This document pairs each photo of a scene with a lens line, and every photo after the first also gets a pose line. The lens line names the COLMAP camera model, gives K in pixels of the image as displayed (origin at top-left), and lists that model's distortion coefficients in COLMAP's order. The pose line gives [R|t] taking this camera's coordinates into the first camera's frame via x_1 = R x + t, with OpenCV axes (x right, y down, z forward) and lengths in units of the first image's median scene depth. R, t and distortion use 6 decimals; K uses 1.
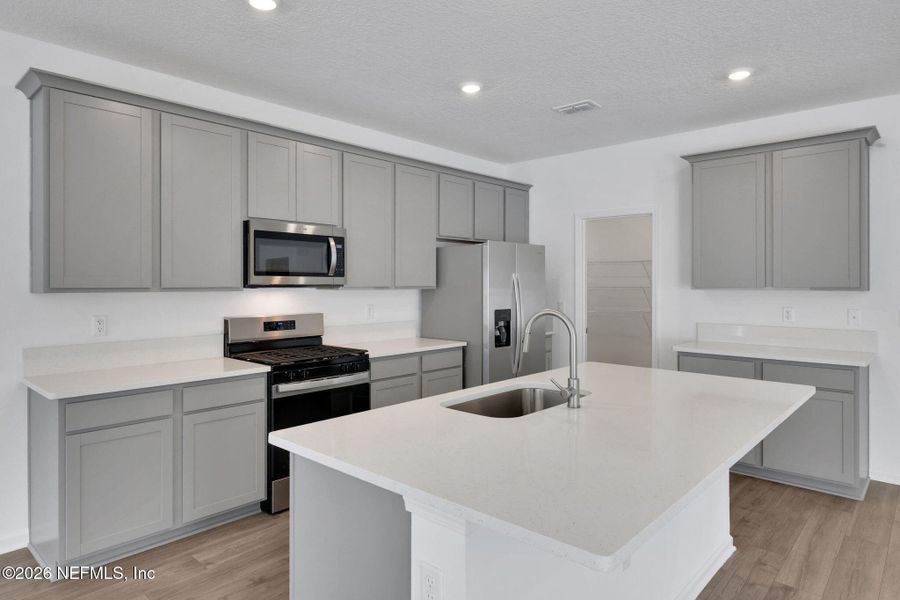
lens RADIAL K [[535.9, 0, 447.9], [0, 535.9, 293.7], [0, 0, 1]] dist [0.009135, 0.002838]
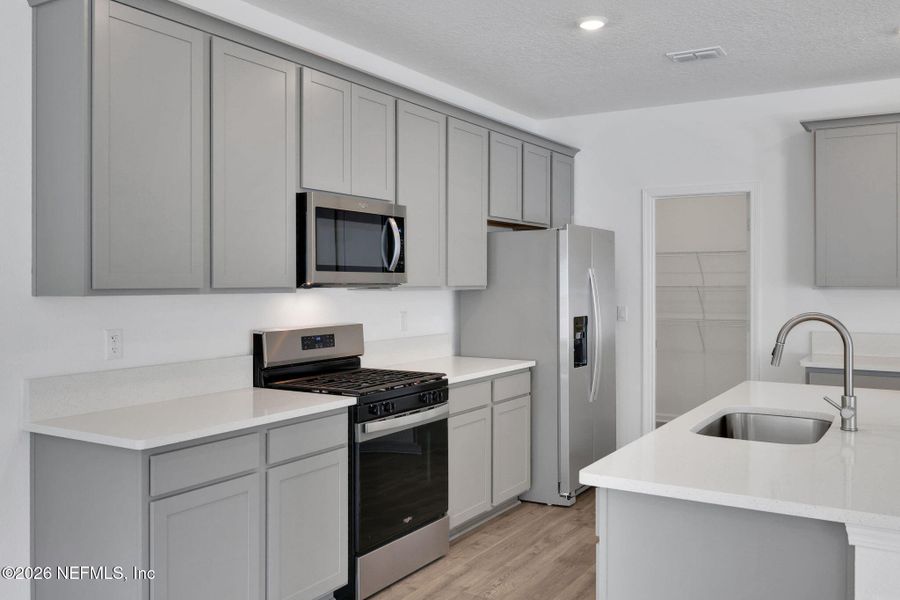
lens RADIAL K [[780.7, 0, 452.0], [0, 780.7, 293.3], [0, 0, 1]] dist [0.010164, -0.010108]
pose [[0.981069, -0.003468, 0.193629, -0.342613], [0.004390, 0.999981, -0.004330, 0.000953], [-0.193610, 0.005098, 0.981065, -0.040974]]
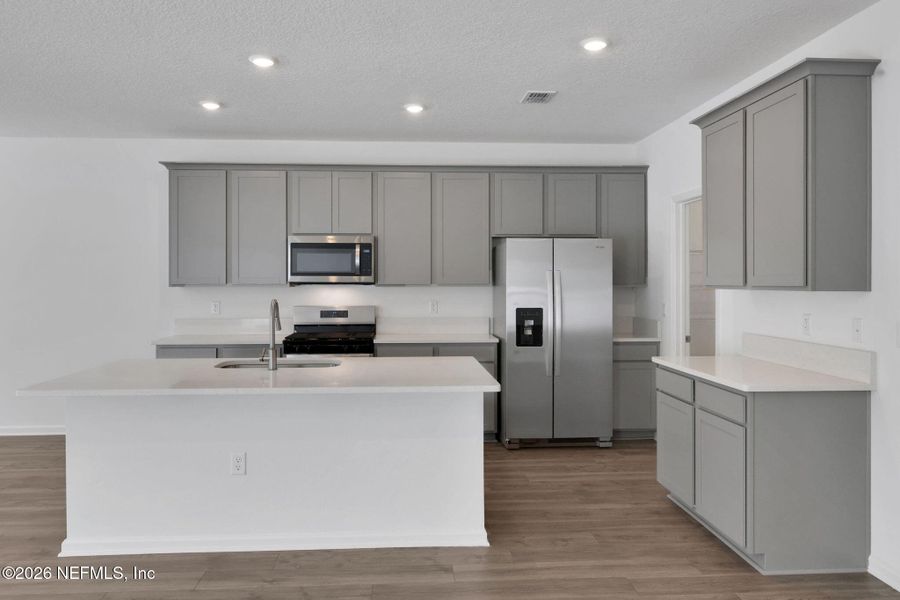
lens RADIAL K [[651.7, 0, 448.5], [0, 651.7, 298.6], [0, 0, 1]] dist [0.005419, -0.002043]
pose [[0.724785, 0.017061, -0.688764, 0.974970], [-0.013091, 0.999854, 0.010991, 0.001571], [0.688851, 0.001050, 0.724903, 0.051498]]
